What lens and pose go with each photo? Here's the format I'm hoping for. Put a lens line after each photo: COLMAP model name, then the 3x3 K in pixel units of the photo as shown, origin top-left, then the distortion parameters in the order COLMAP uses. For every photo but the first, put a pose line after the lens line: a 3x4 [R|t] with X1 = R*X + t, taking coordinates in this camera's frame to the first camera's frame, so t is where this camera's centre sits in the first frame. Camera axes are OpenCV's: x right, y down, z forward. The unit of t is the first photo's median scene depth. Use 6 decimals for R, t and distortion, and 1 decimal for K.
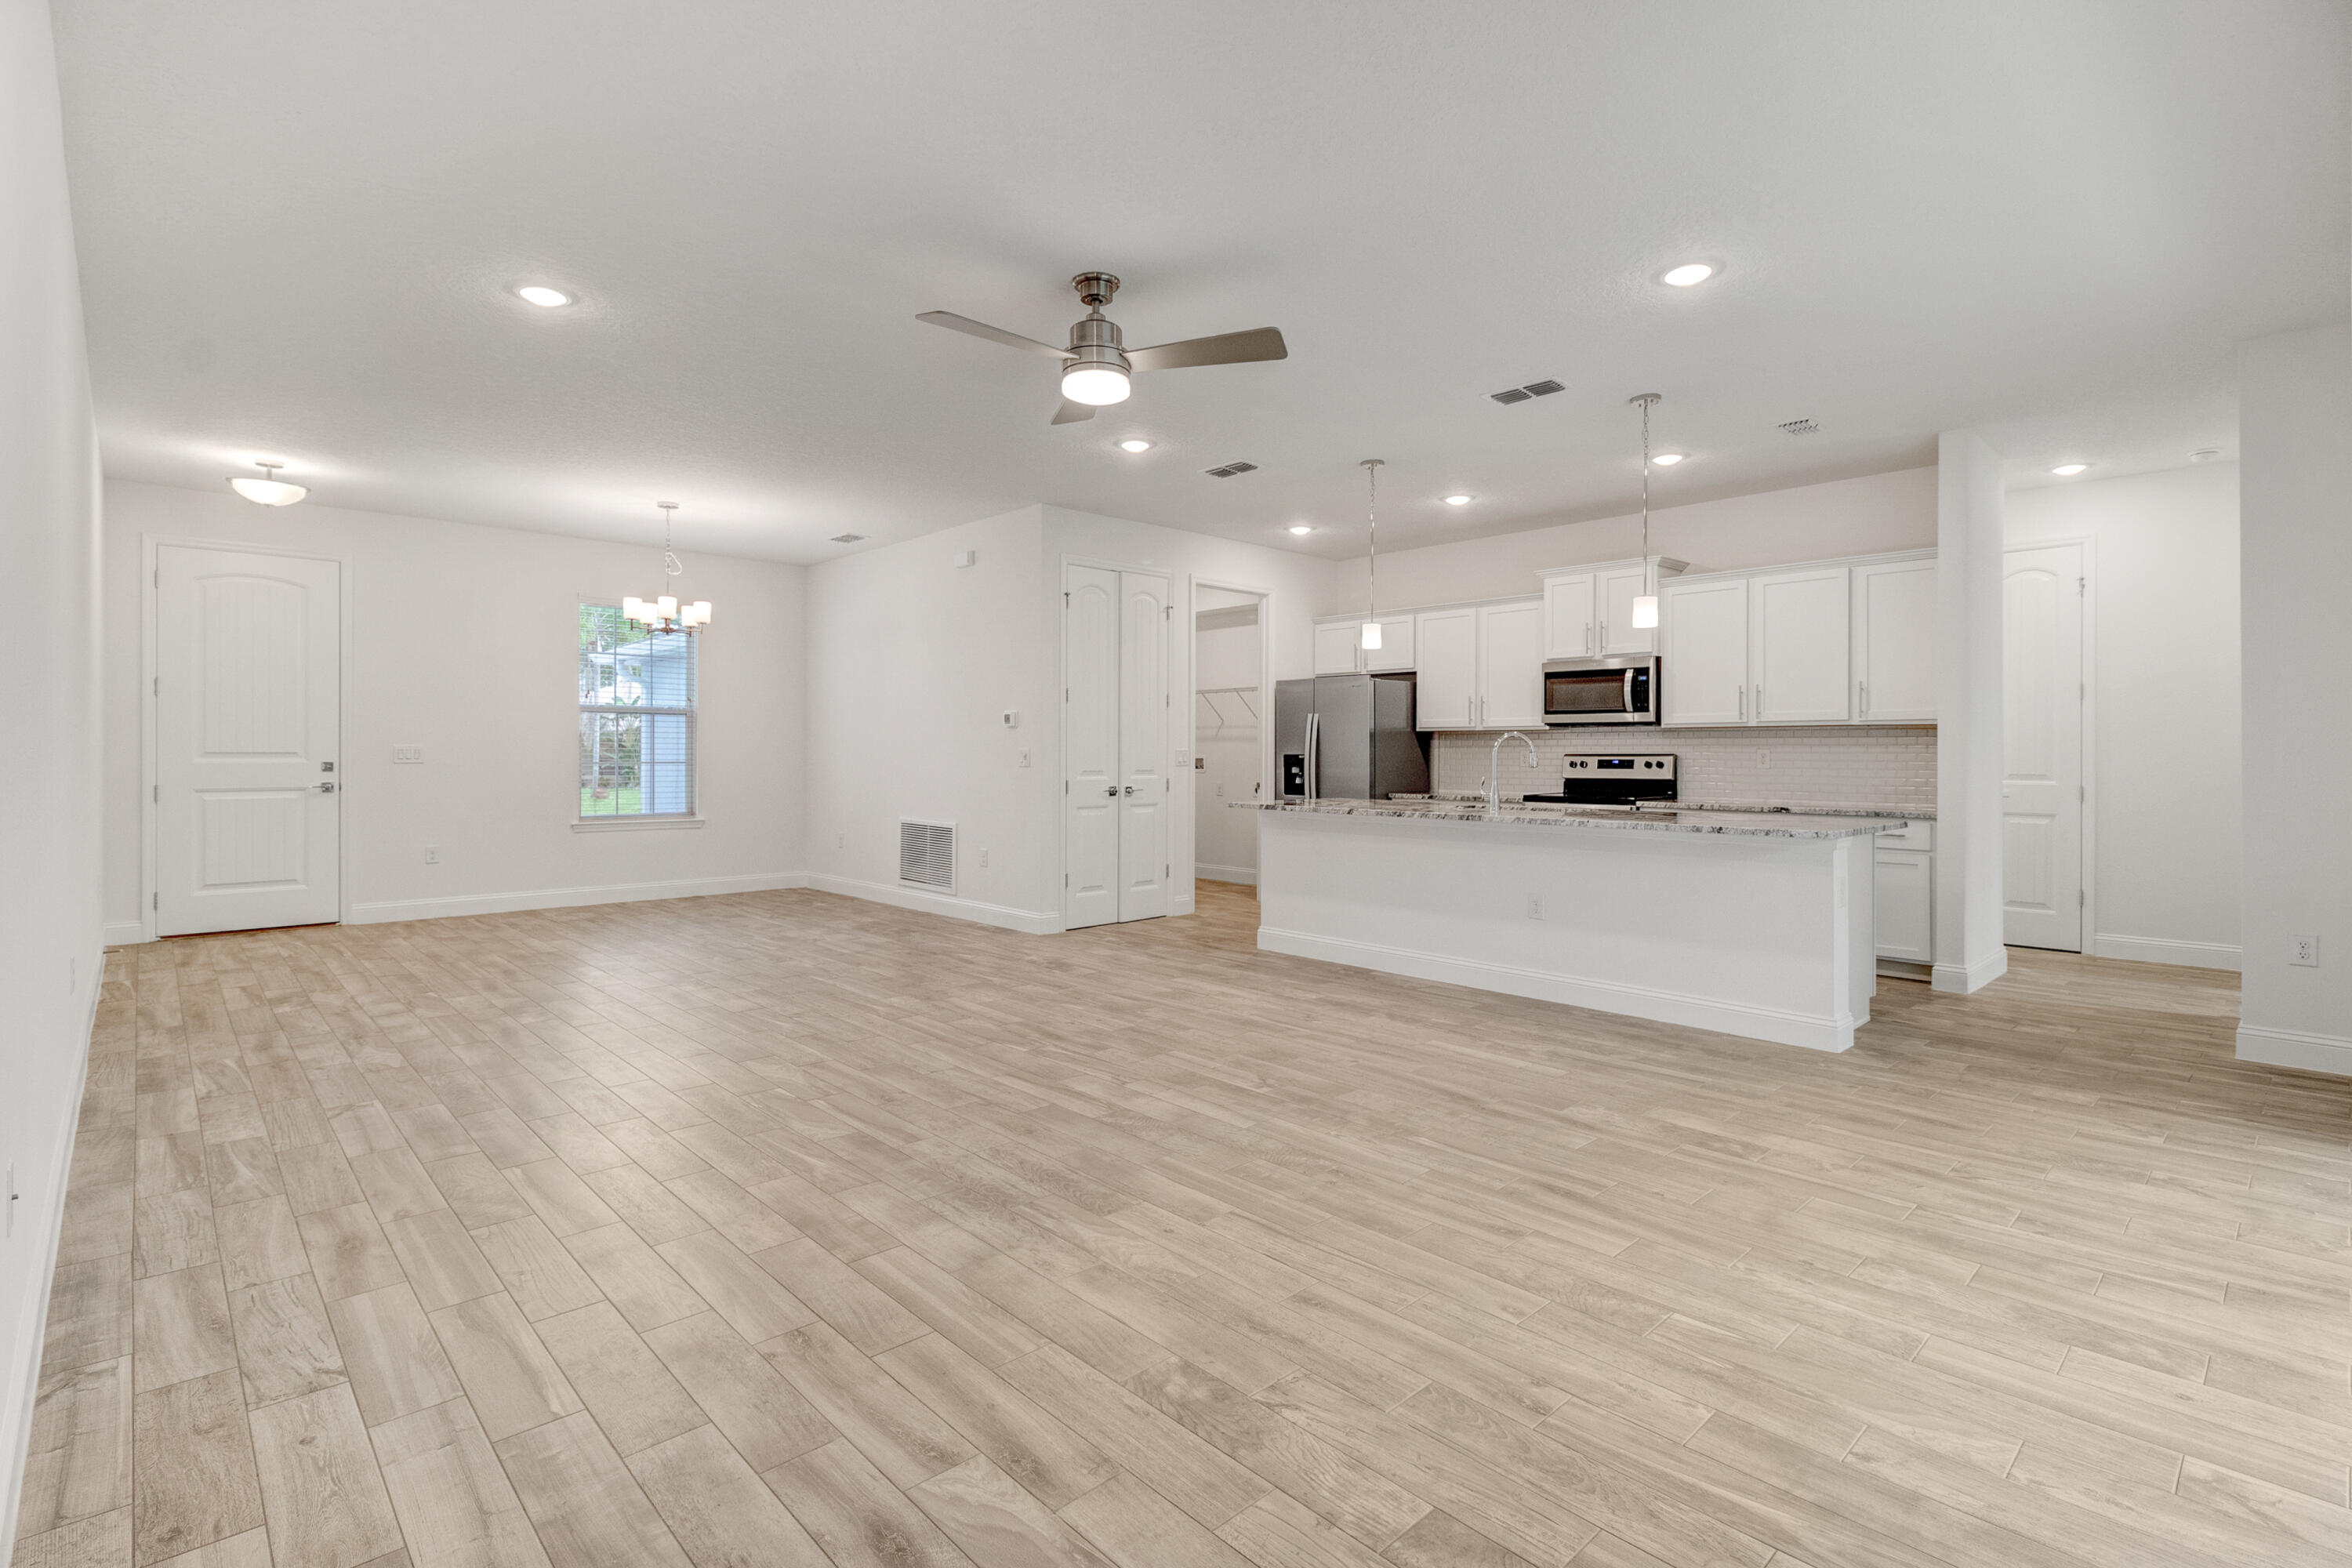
lens RADIAL K [[1101.5, 0, 1177.3], [0, 1101.5, 760.6], [0, 0, 1]] dist [0.013027, -0.003894]
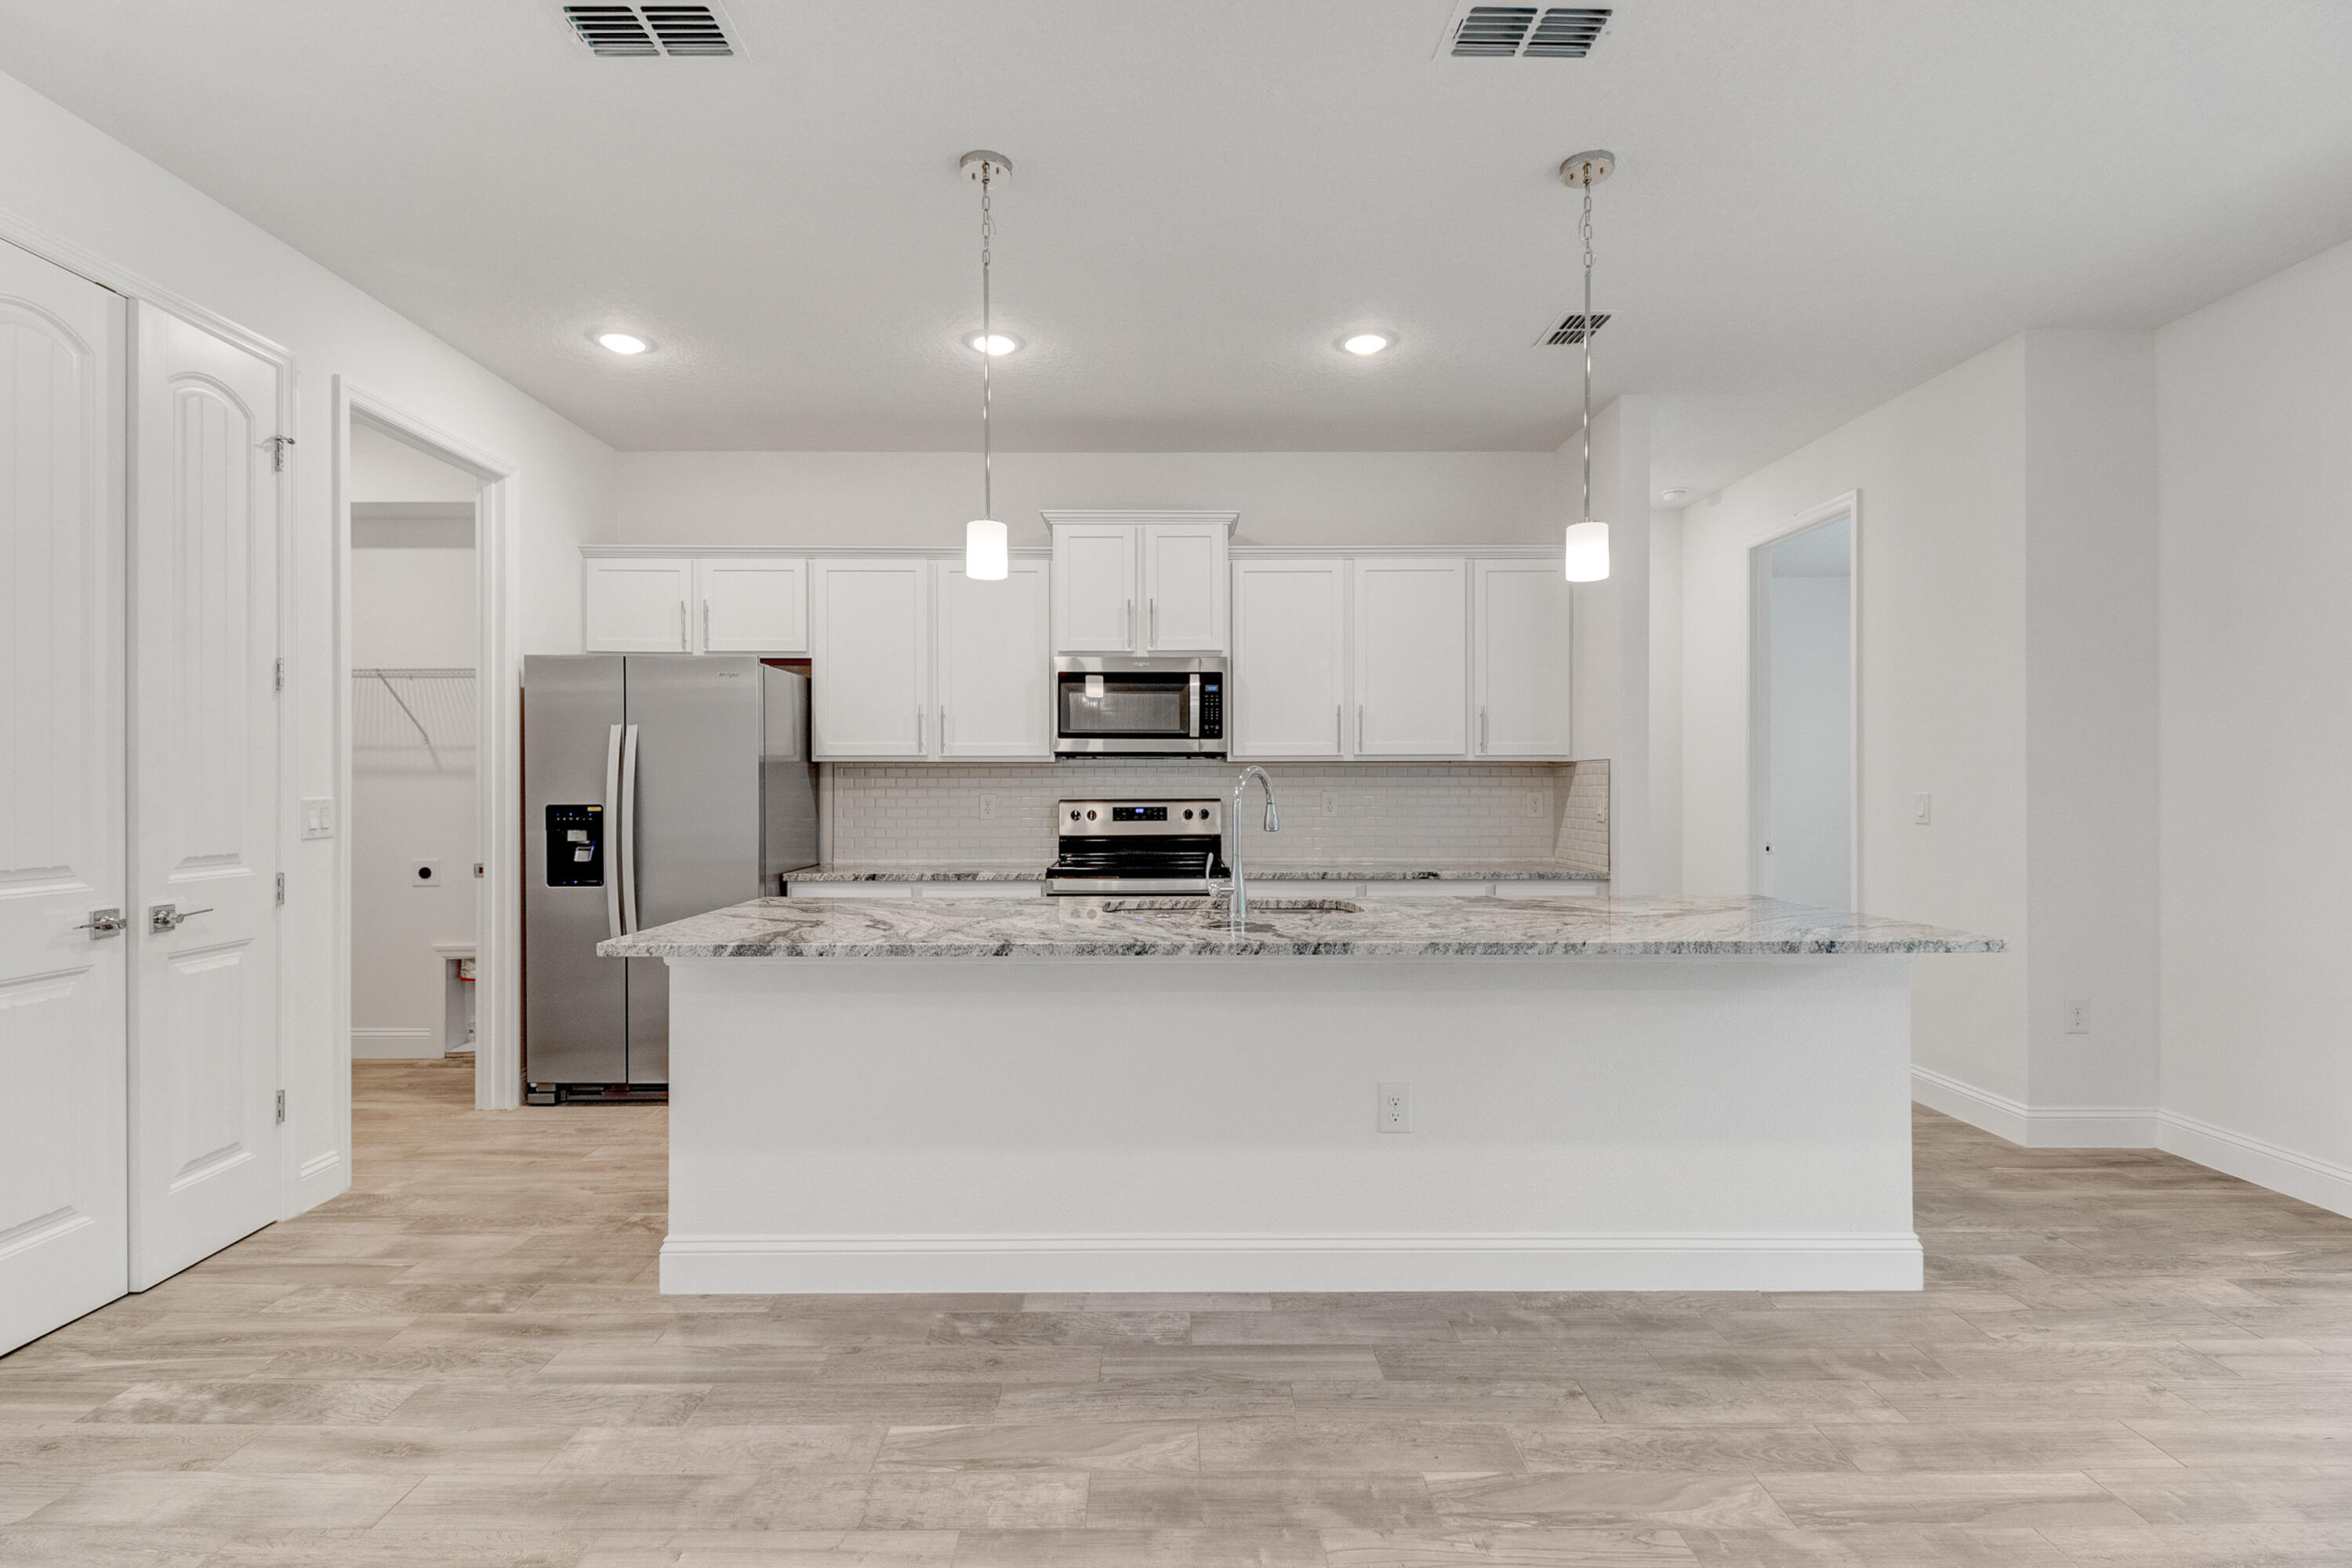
lens RADIAL K [[1101.5, 0, 1177.6], [0, 1101.5, 783.8], [0, 0, 1]] dist [0.013027, -0.003894]
pose [[0.683668, -0.001855, 0.729791, -0.099059], [0.008521, 0.999949, -0.005440, -0.013657], [-0.729743, 0.009937, 0.683649, 0.614524]]
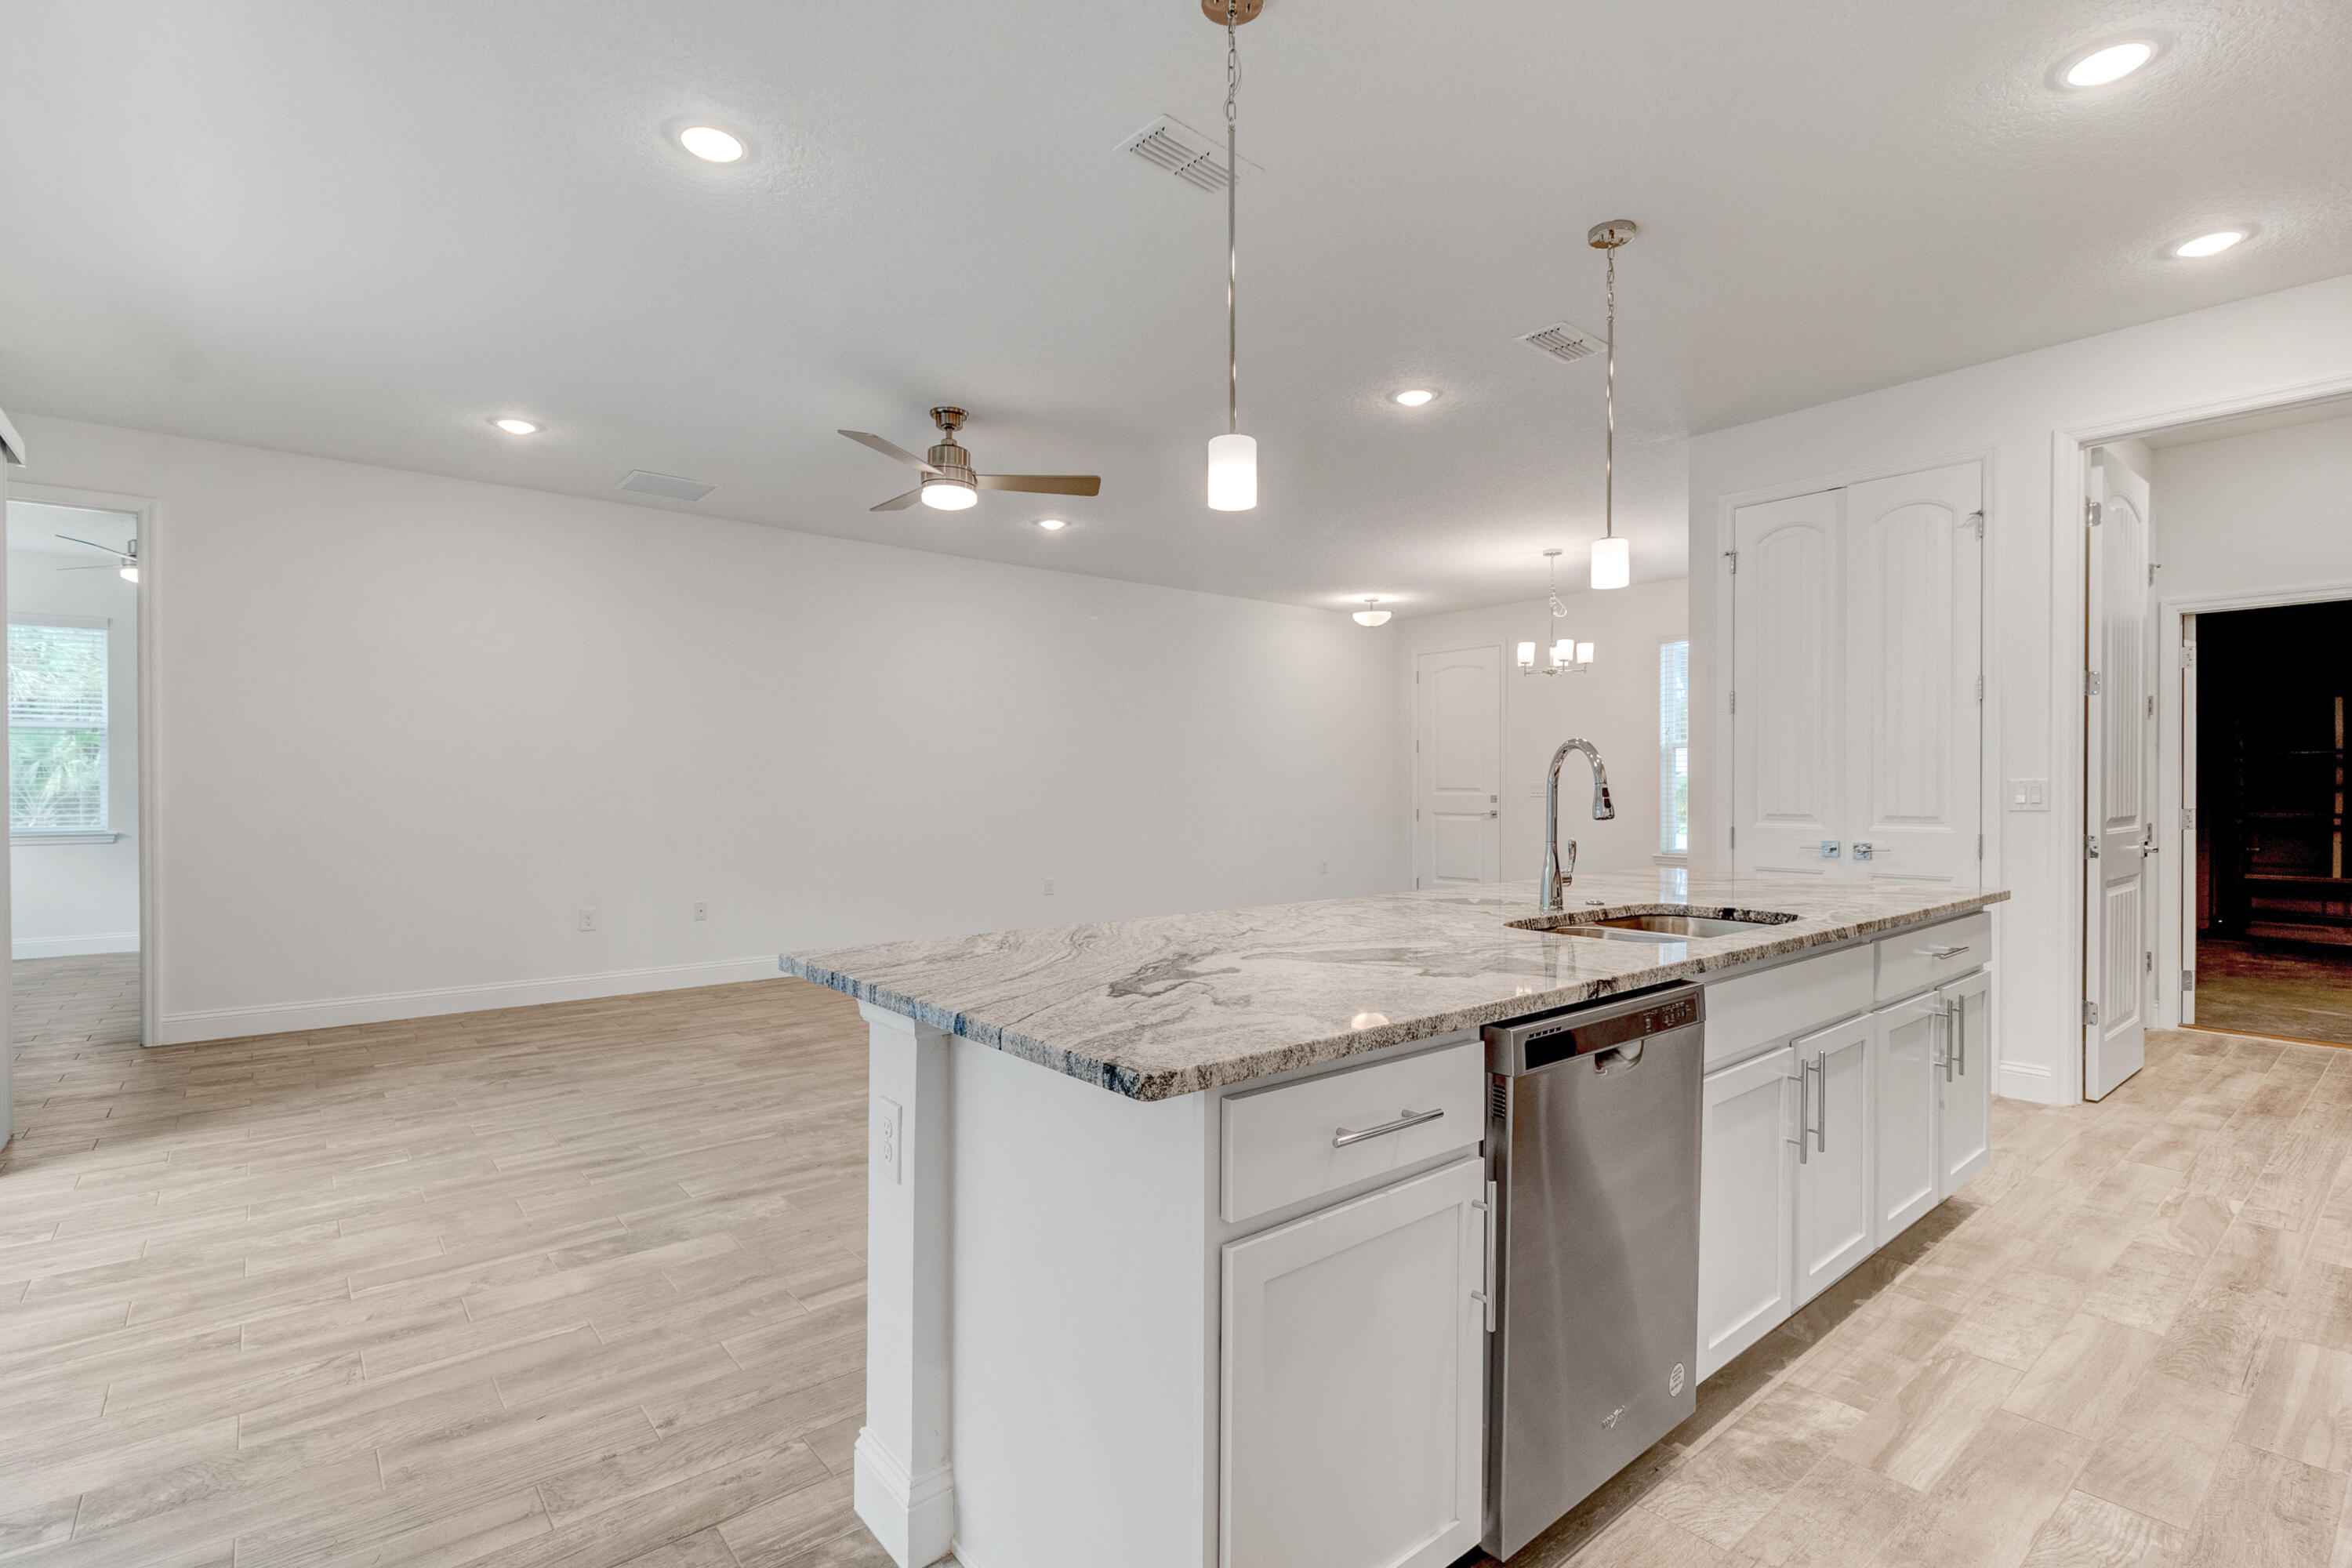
lens RADIAL K [[1101.5, 0, 1164.0], [0, 1101.5, 801.3], [0, 0, 1]] dist [0.013027, -0.003894]
pose [[-0.077284, 0.011438, -0.996944, 0.702658], [-0.005529, 0.999914, 0.011901, -0.005292], [0.996994, 0.006432, -0.077214, 0.804248]]
